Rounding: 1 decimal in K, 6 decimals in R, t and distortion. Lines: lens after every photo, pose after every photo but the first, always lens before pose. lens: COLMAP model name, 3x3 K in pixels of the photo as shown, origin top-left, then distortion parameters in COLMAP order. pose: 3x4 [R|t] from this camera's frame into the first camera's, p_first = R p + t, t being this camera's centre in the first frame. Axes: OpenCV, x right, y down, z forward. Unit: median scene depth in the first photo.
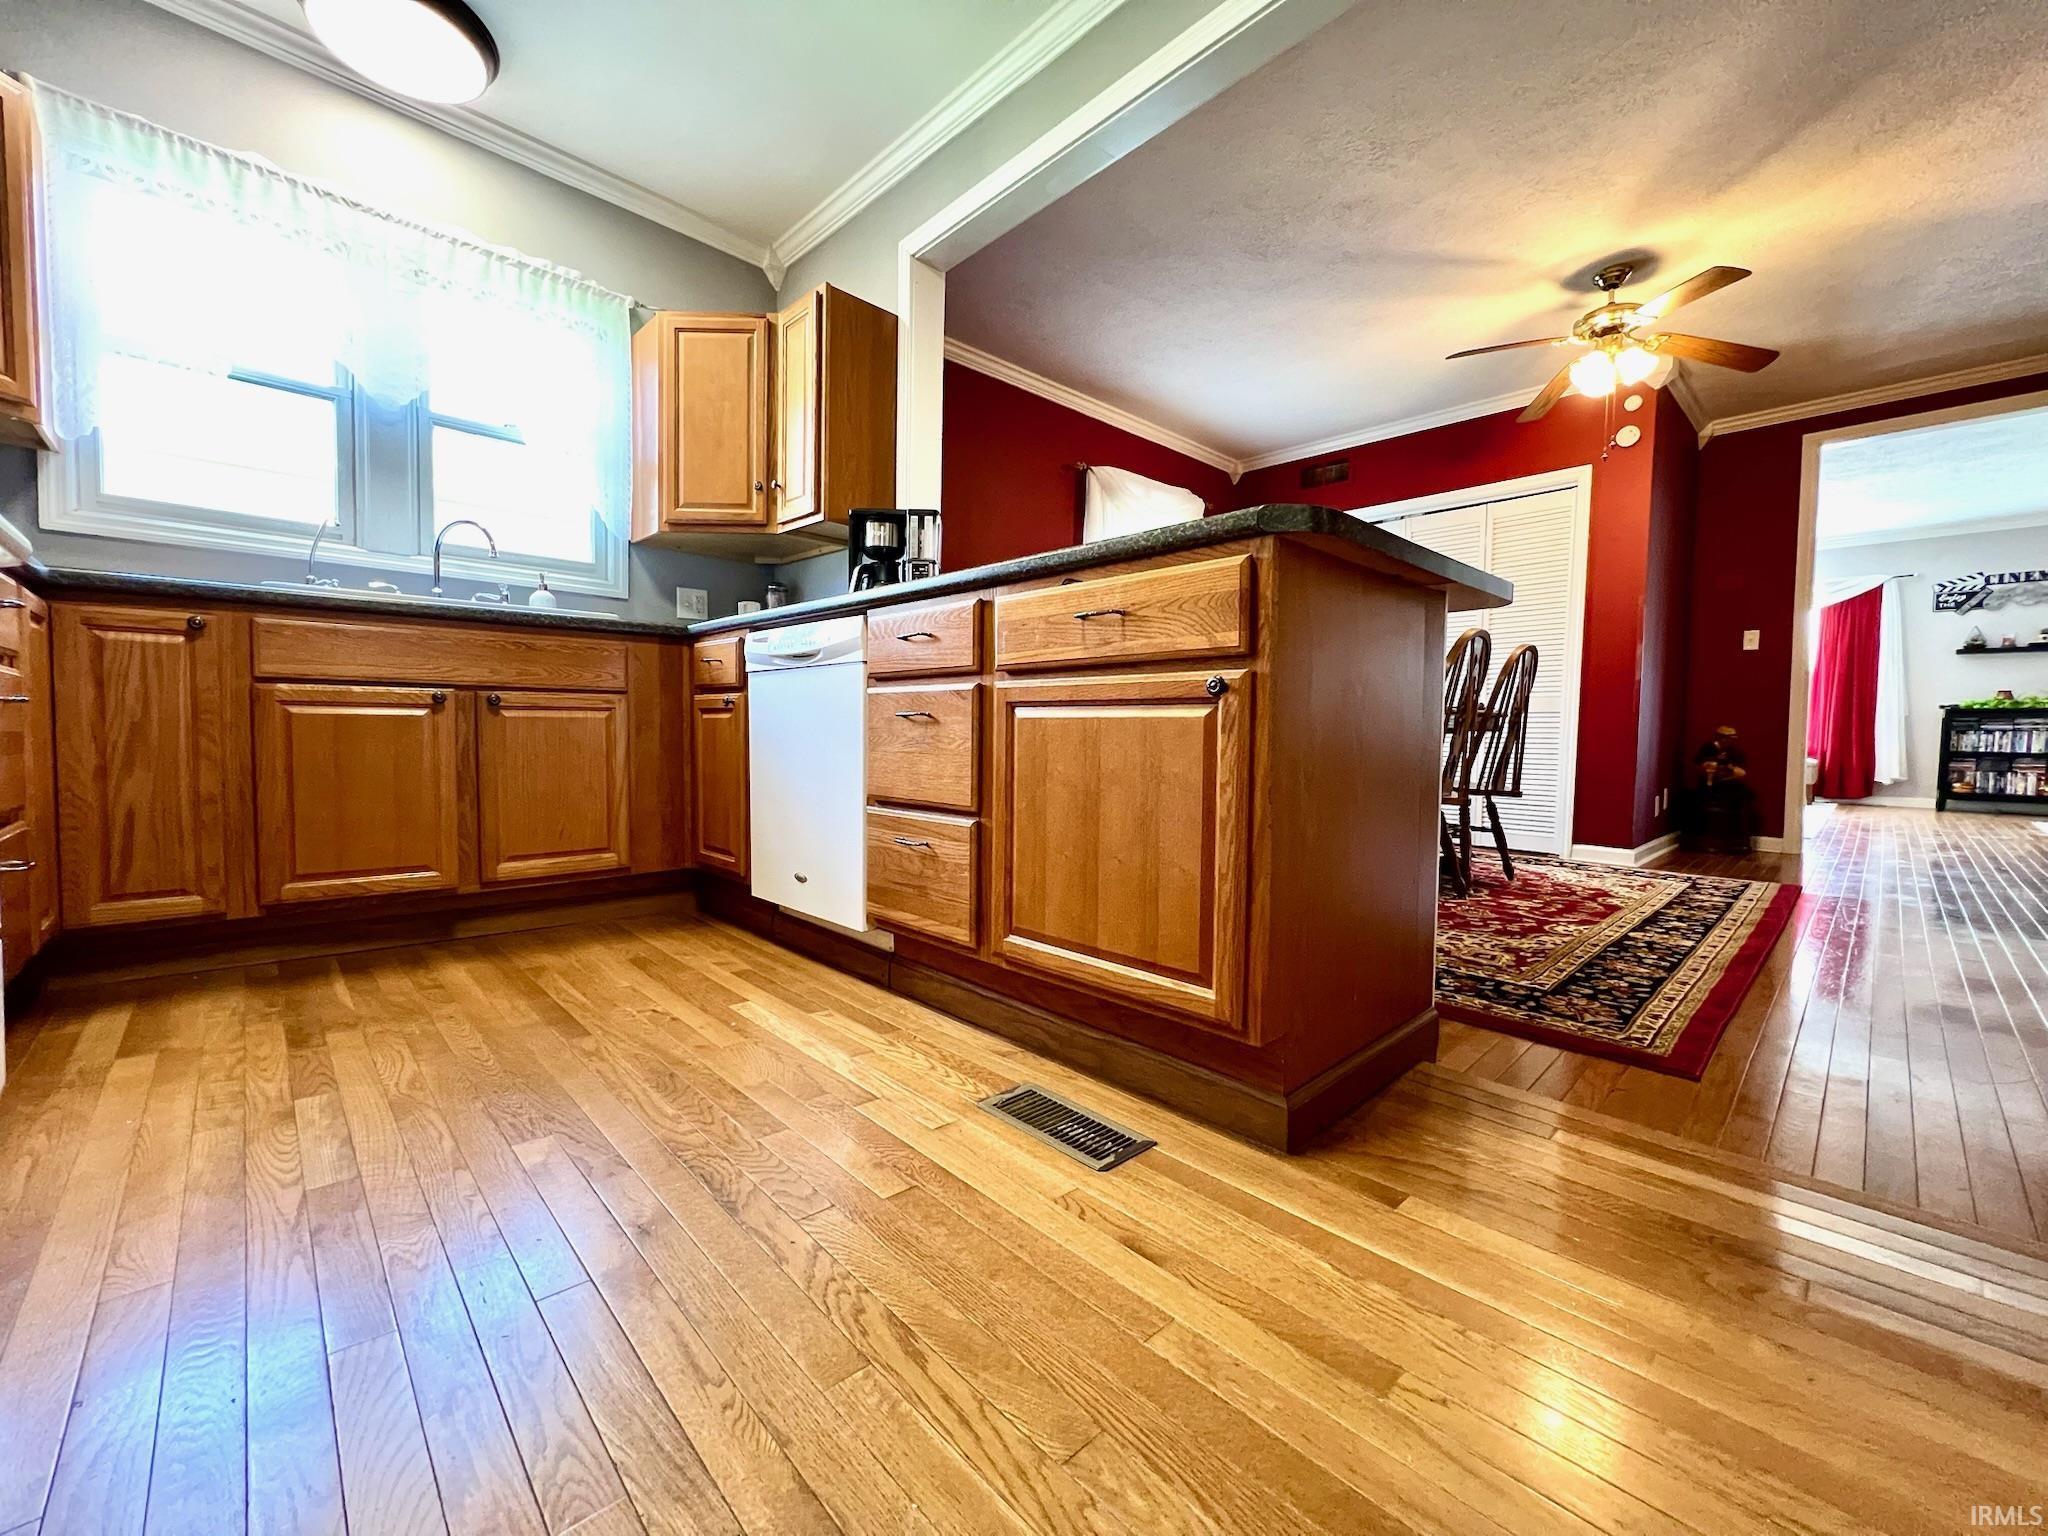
lens RADIAL K [[818.5, 0, 1021.0], [0, 818.5, 769.1], [0, 0, 1]] dist [-0.002578, -0.000090]
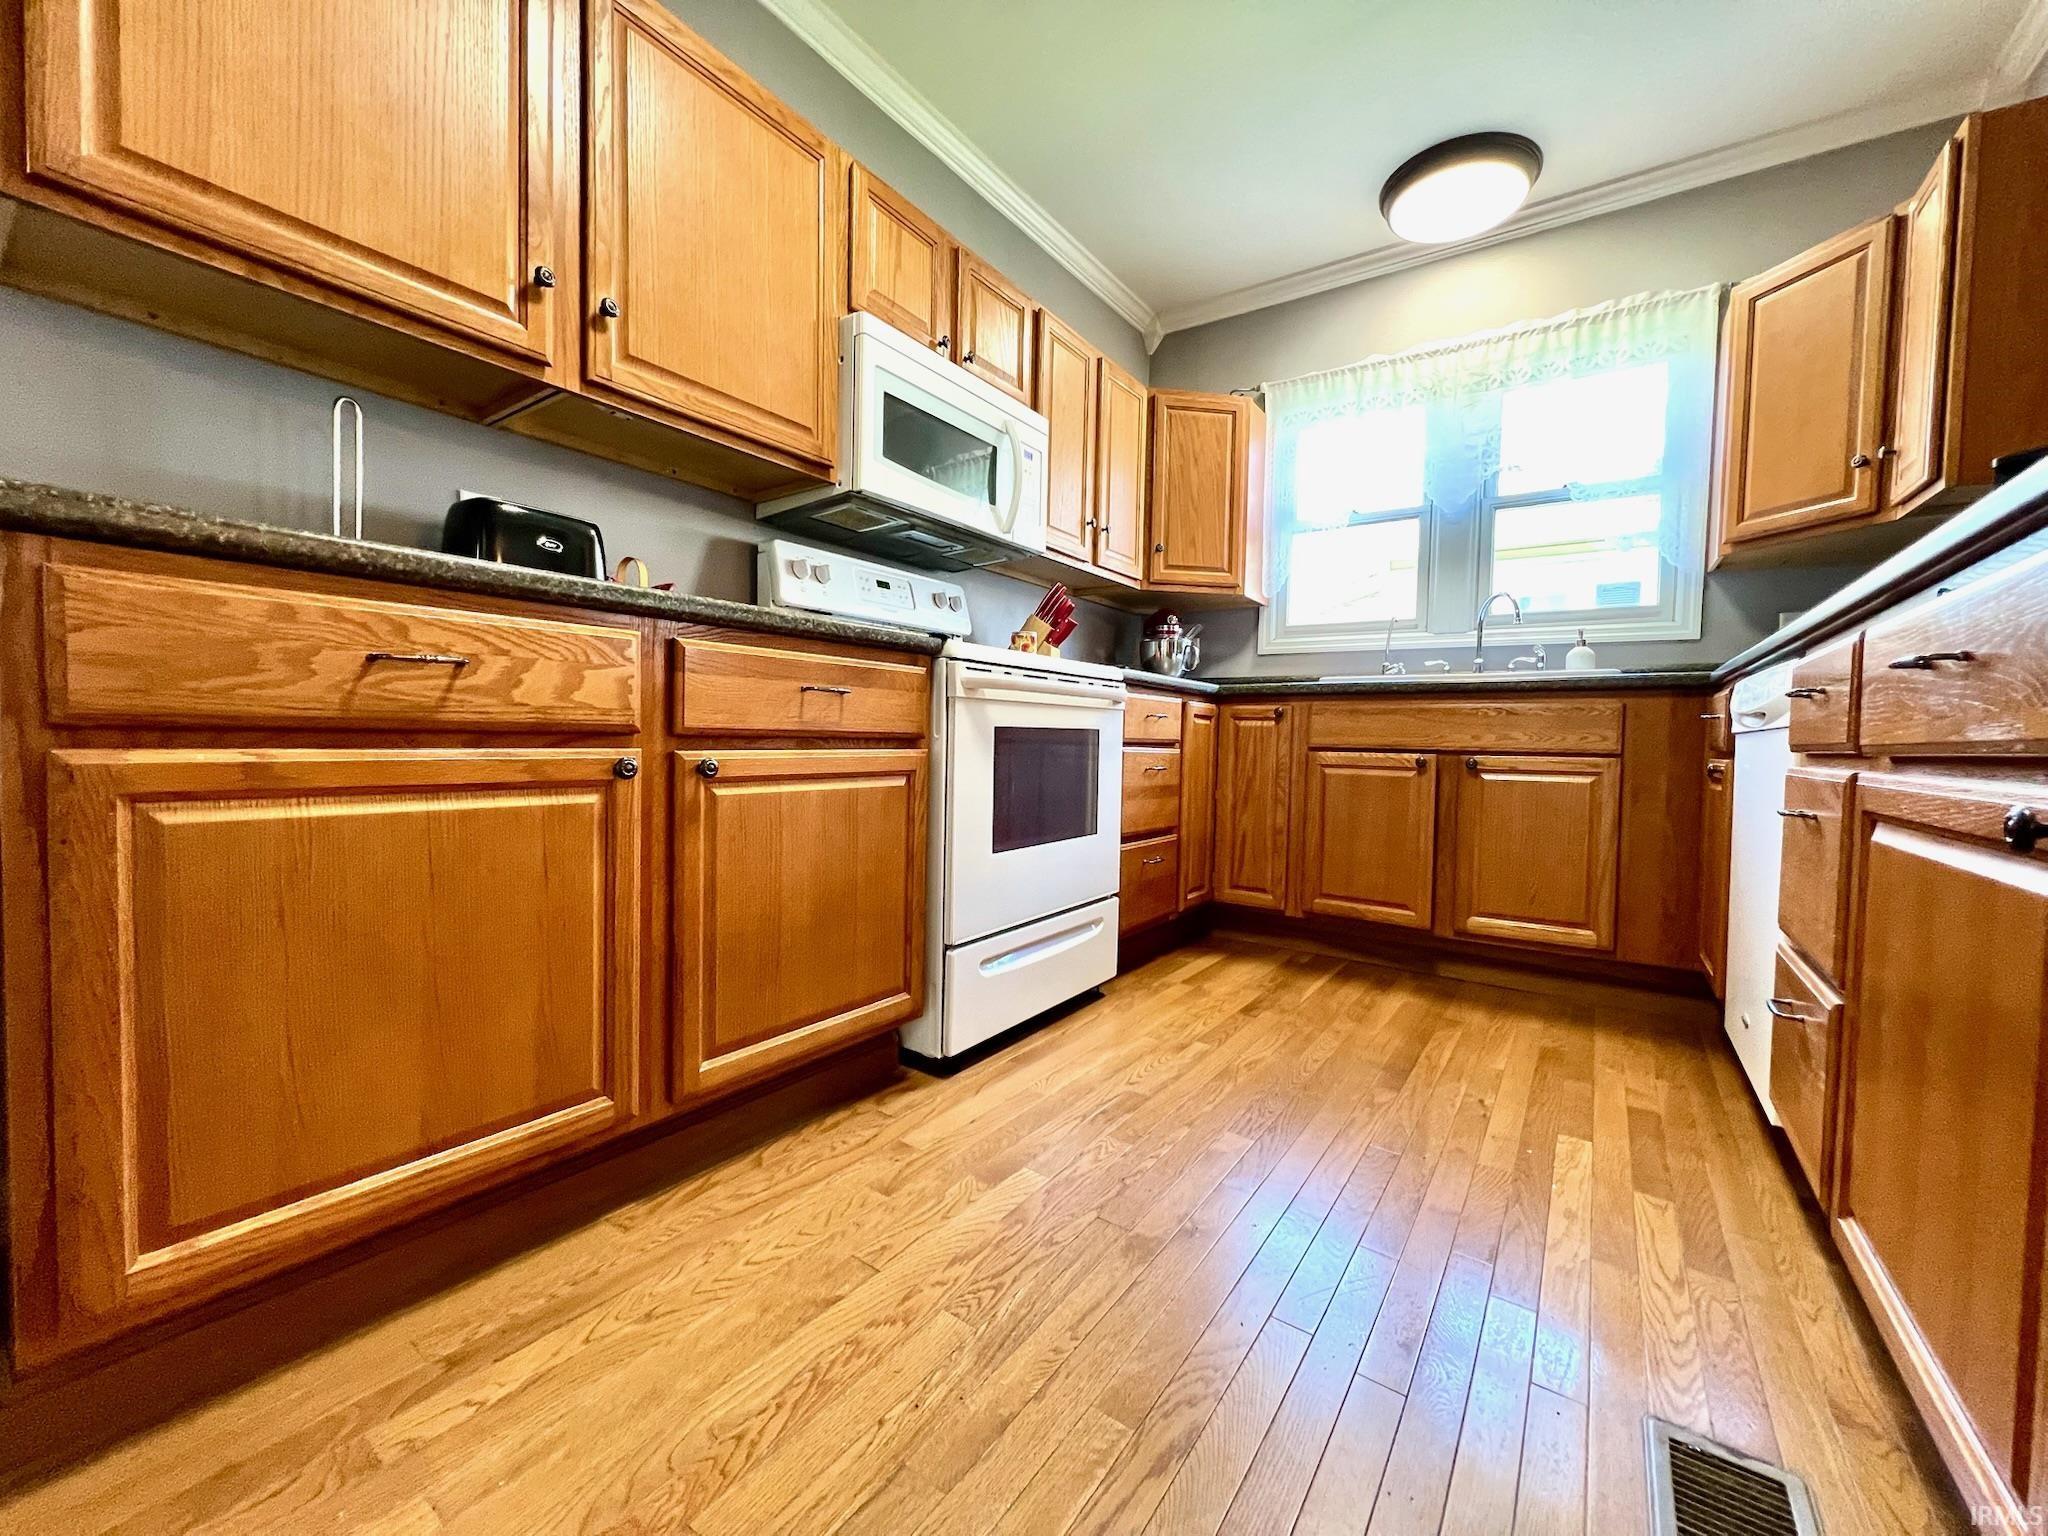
lens RADIAL K [[818.5, 0, 1018.4], [0, 818.5, 768.7], [0, 0, 1]] dist [-0.002578, -0.000090]
pose [[0.191346, 0.027260, -0.981144, 0.369524], [-0.065451, 0.997744, 0.014957, -0.069097], [0.979338, 0.061354, 0.192699, 0.262322]]
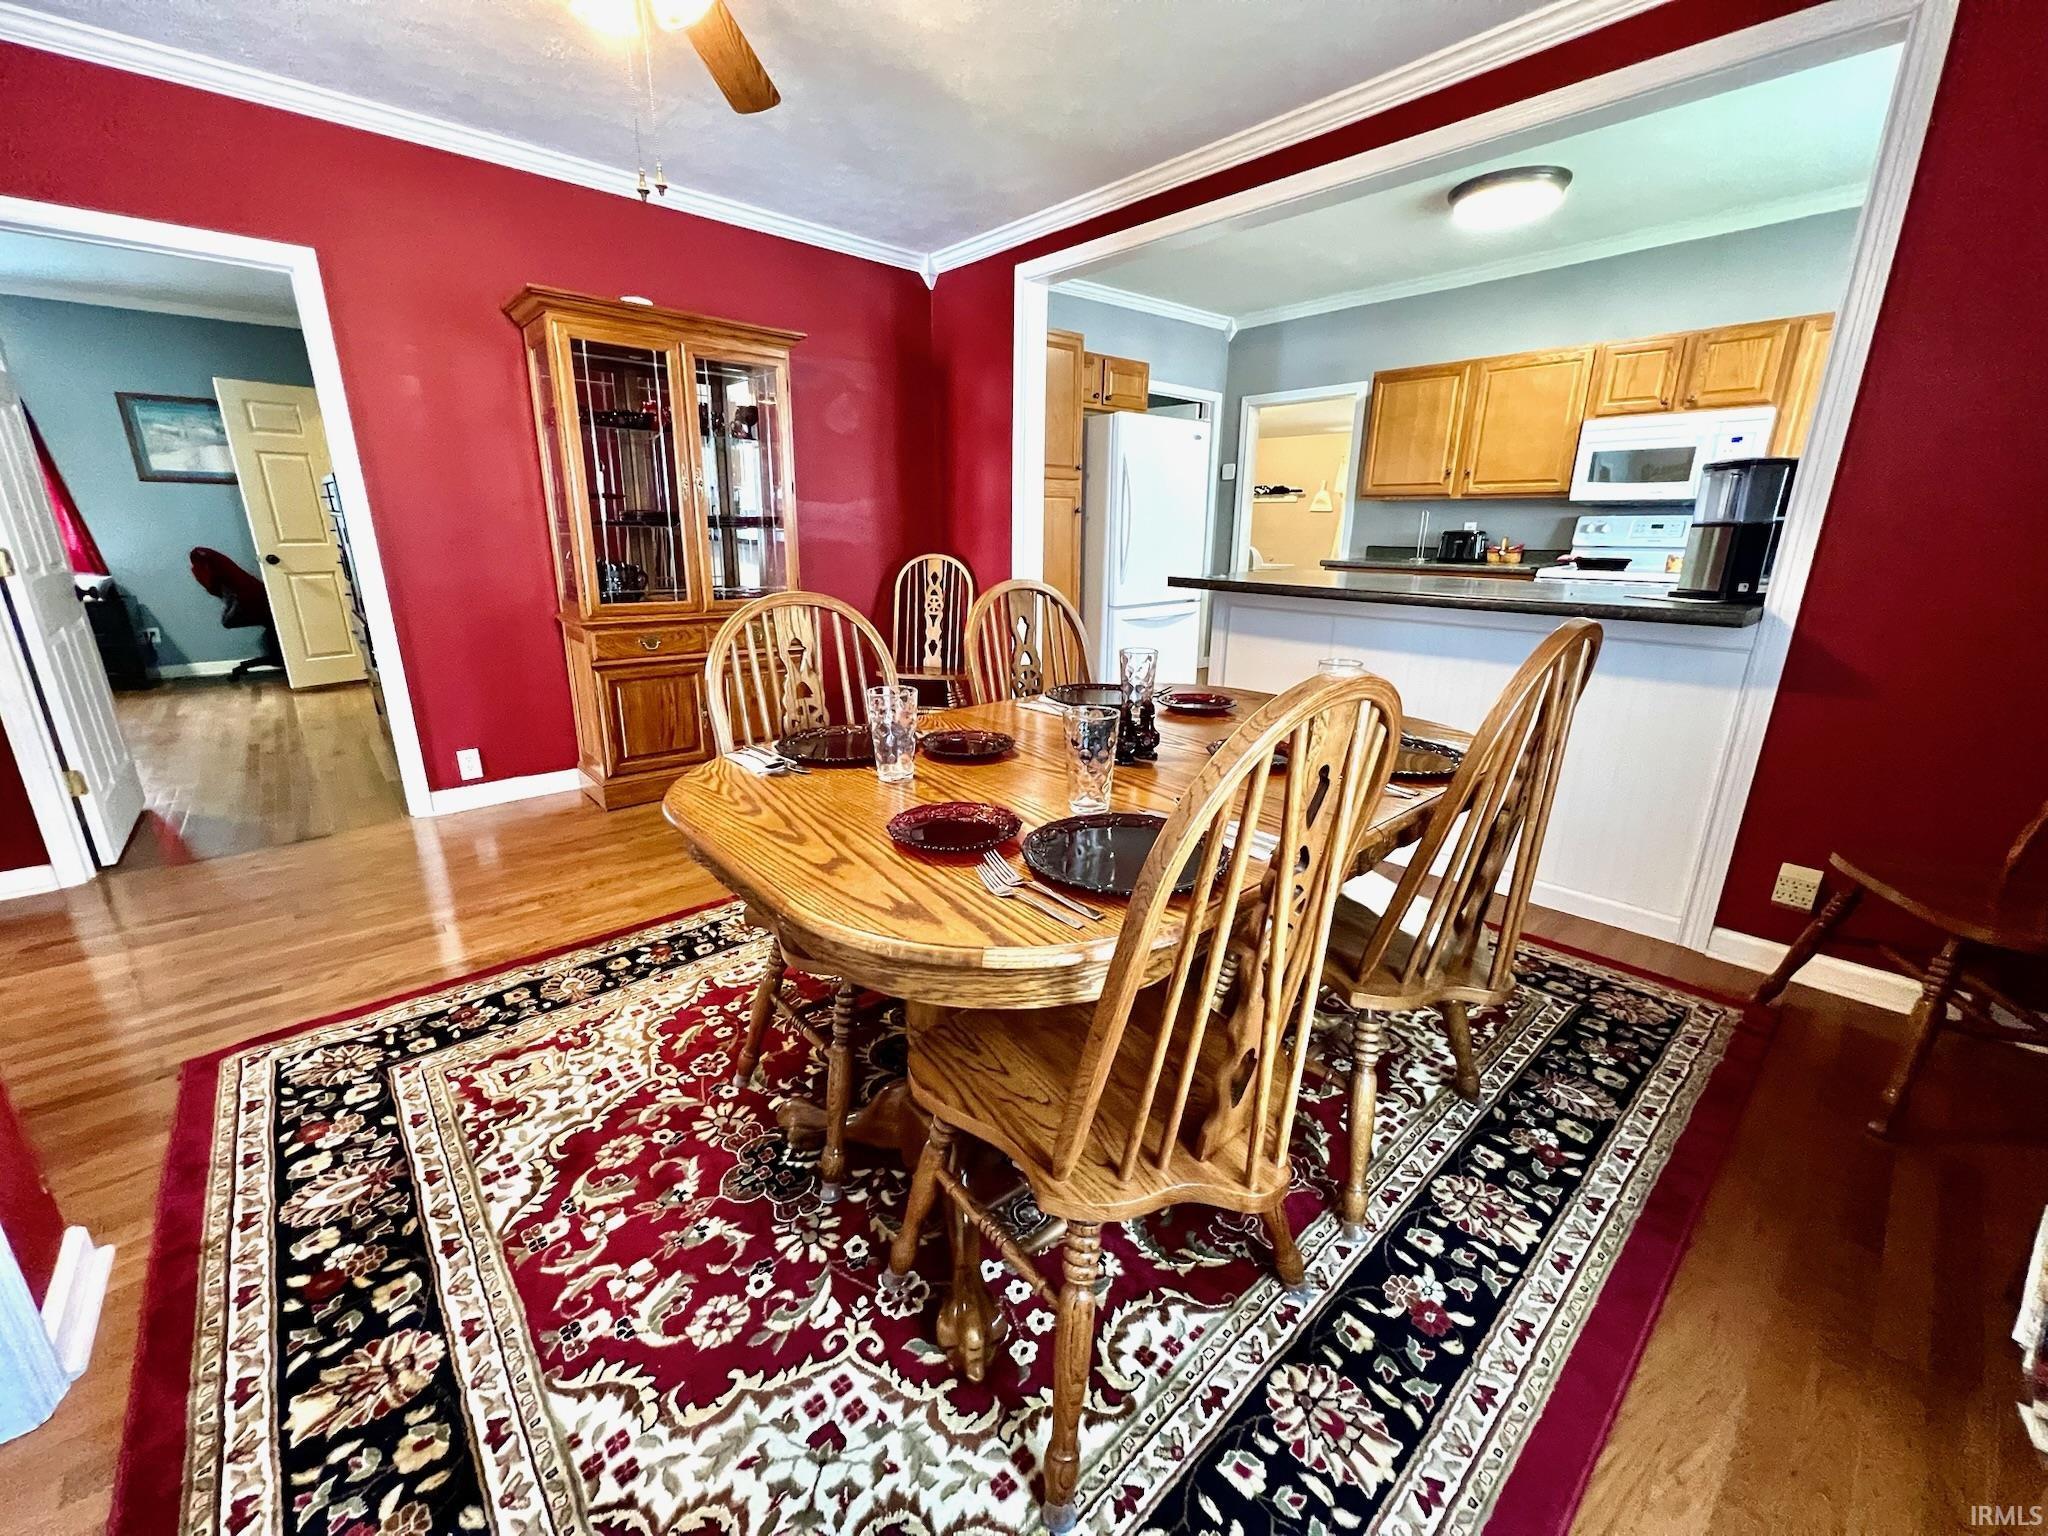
lens RADIAL K [[818.5, 0, 1017.2], [0, 818.5, 773.7], [0, 0, 1]] dist [-0.002578, -0.000090]
pose [[-0.999369, -0.024437, 0.025792, 0.869889], [-0.014254, 0.940692, 0.338962, -0.420938], [-0.032546, 0.338380, -0.940446, 2.831756]]
